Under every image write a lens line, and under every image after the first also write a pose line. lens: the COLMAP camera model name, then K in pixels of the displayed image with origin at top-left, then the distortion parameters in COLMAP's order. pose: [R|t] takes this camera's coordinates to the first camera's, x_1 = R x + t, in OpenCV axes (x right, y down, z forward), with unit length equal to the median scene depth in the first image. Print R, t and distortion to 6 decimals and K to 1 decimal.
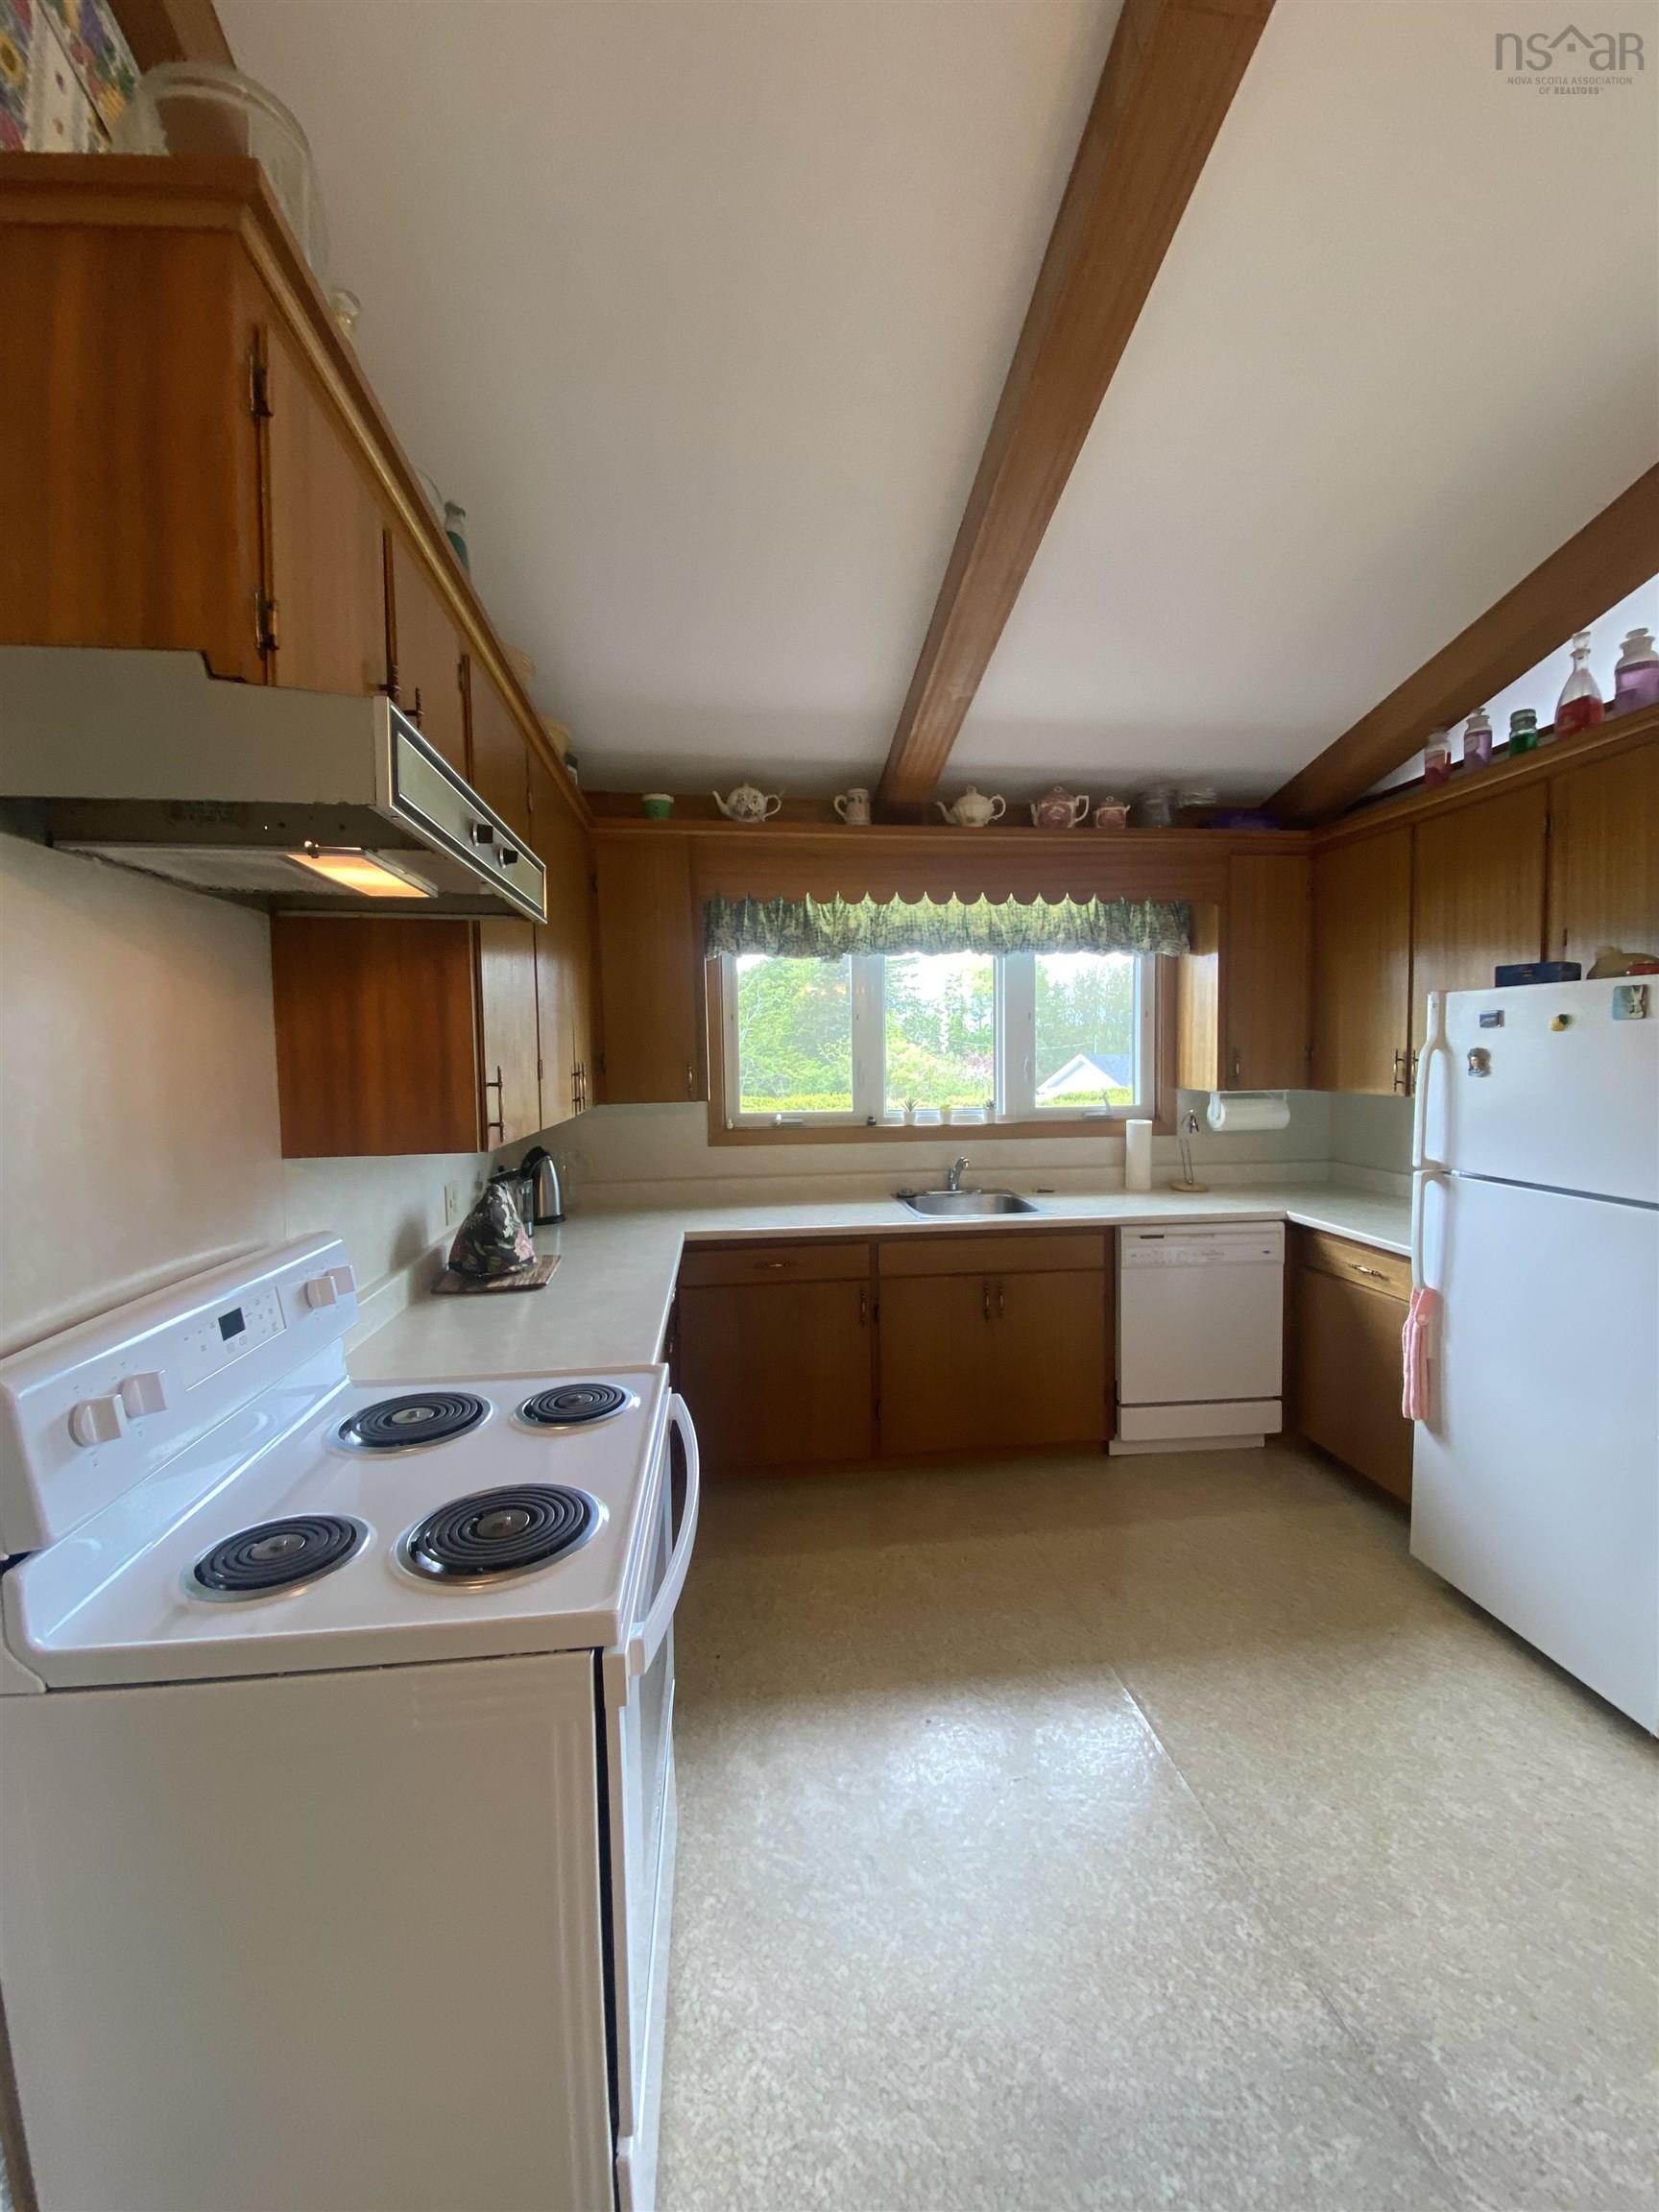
lens RADIAL K [[898.8, 0, 829.5], [0, 898.8, 1106.0], [0, 0, 1]] dist [0.000718, 0.000103]
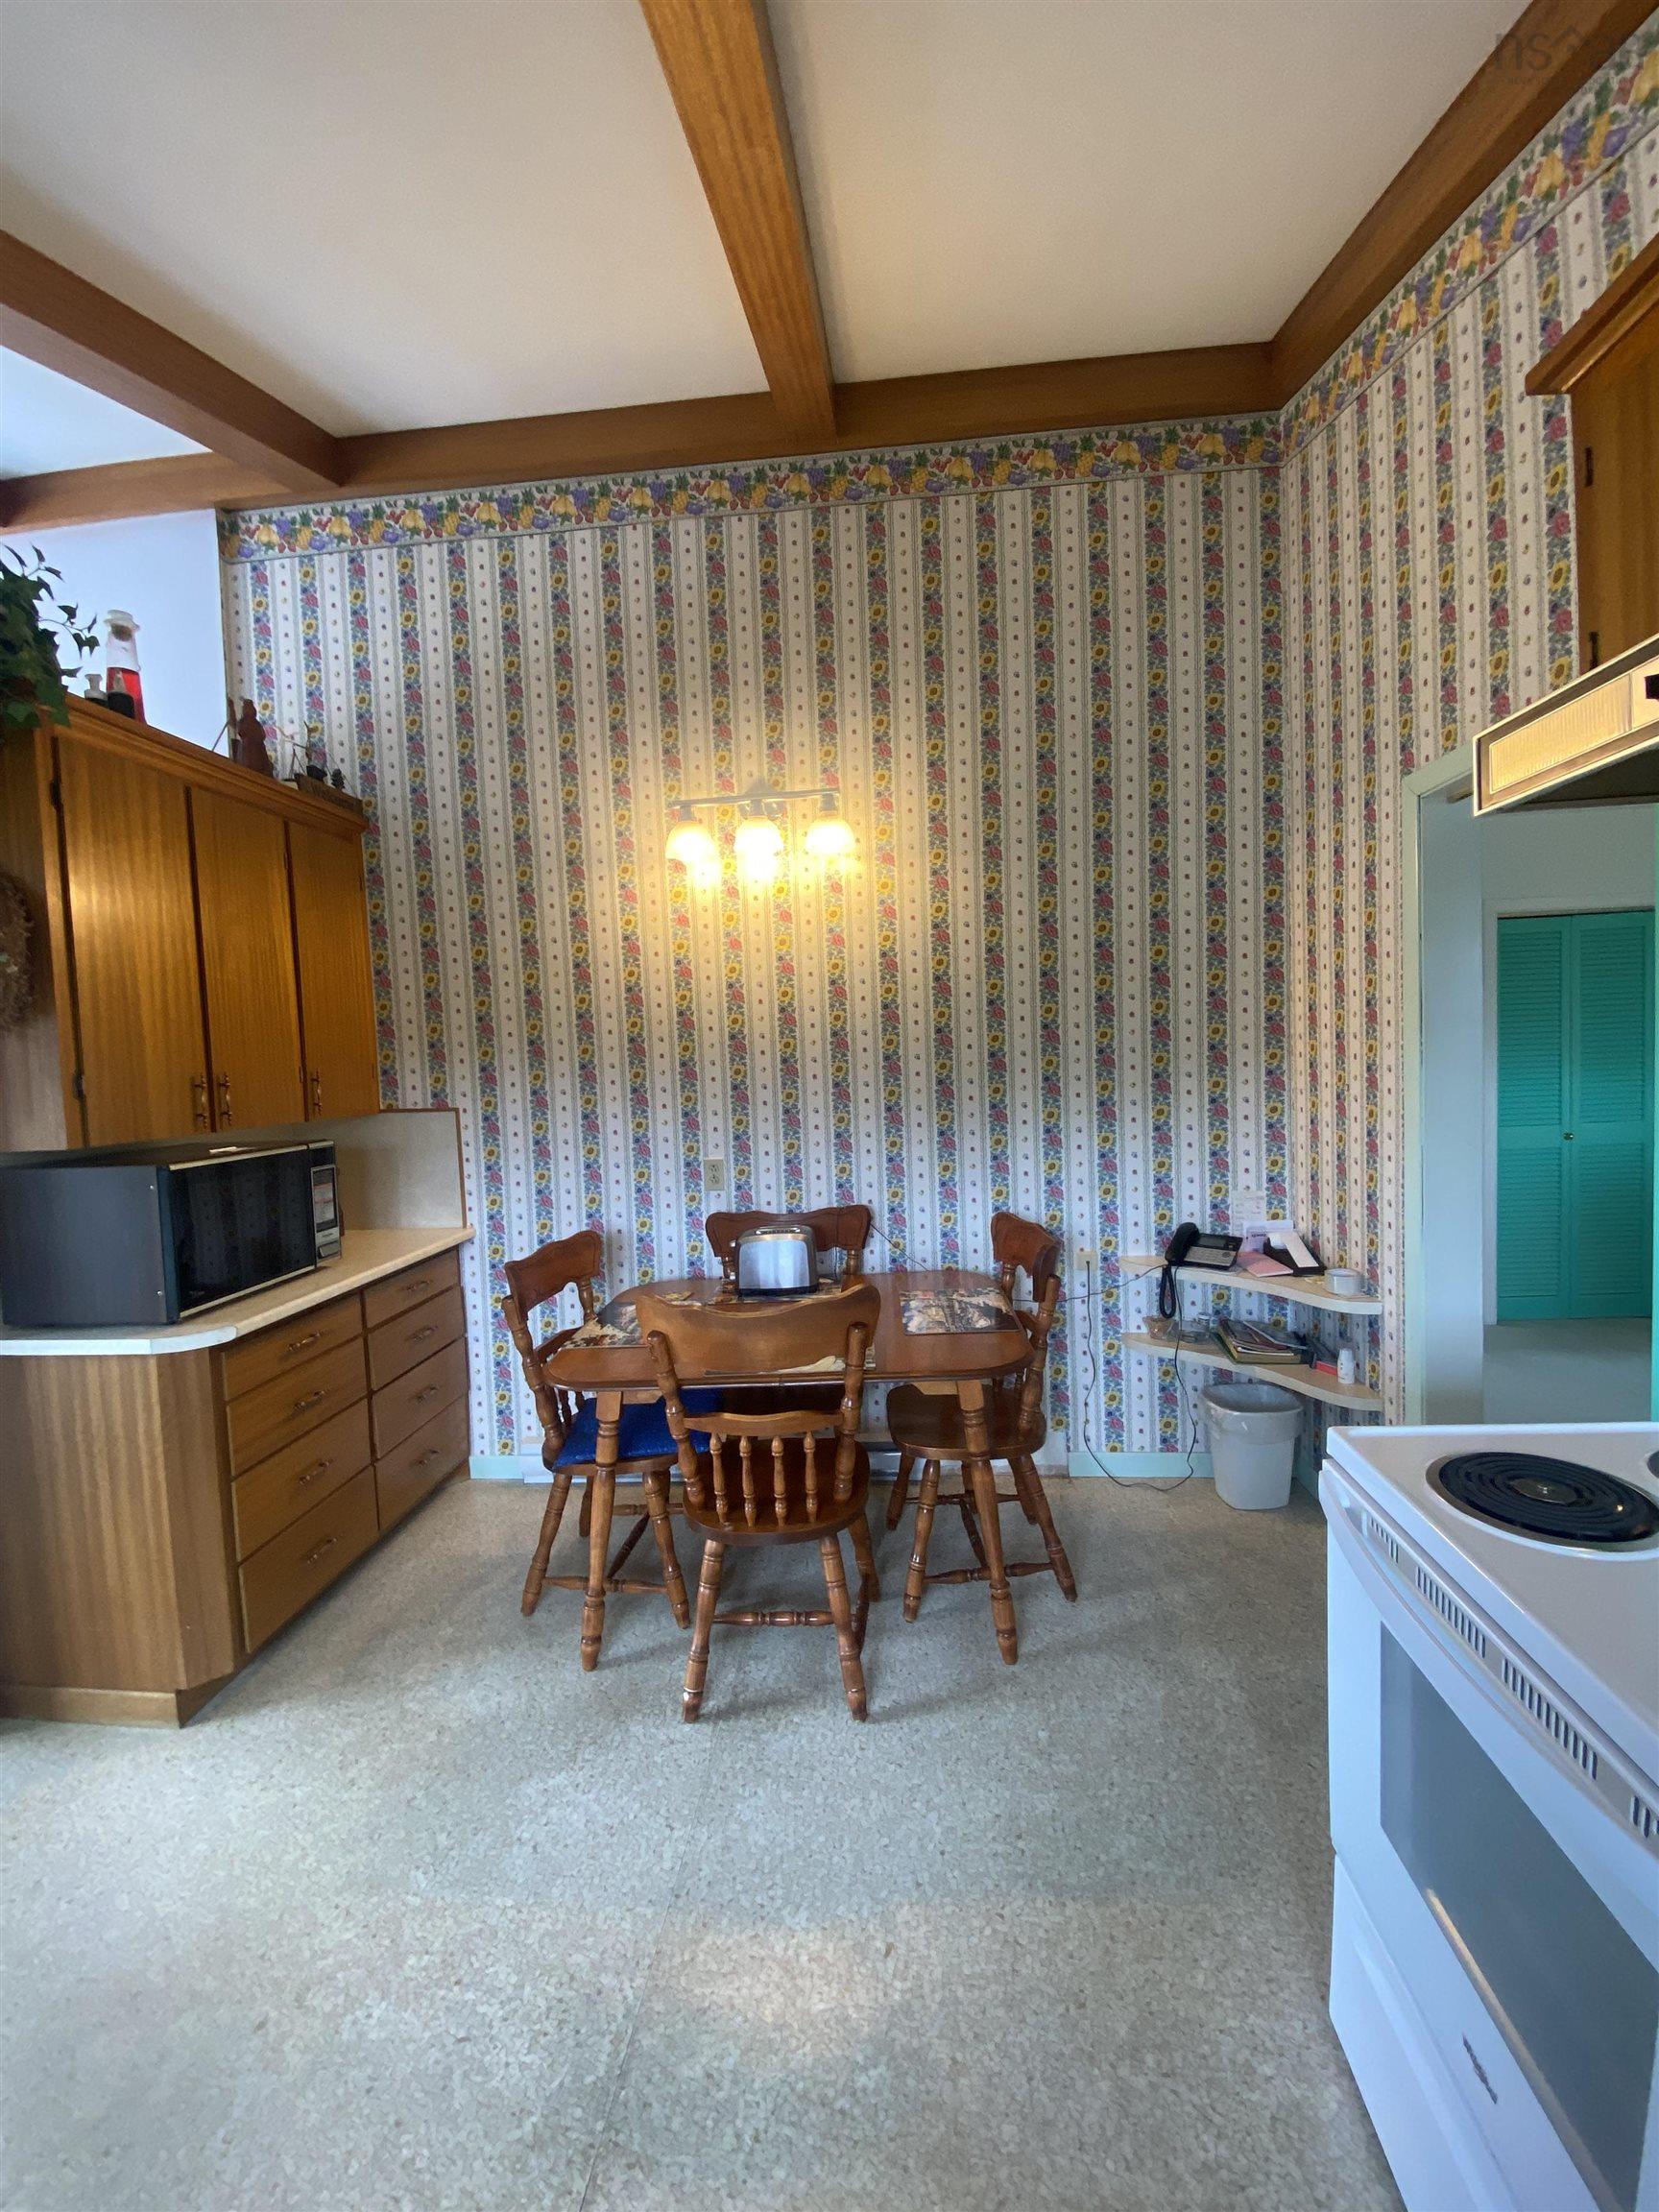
lens RADIAL K [[898.8, 0, 829.5], [0, 898.8, 1106.0], [0, 0, 1]] dist [0.000718, 0.000103]
pose [[-0.972259, 0.032005, 0.231705, 0.123766], [0.060474, 0.991309, 0.116827, -0.100519], [-0.225952, 0.127598, -0.965745, 1.792323]]
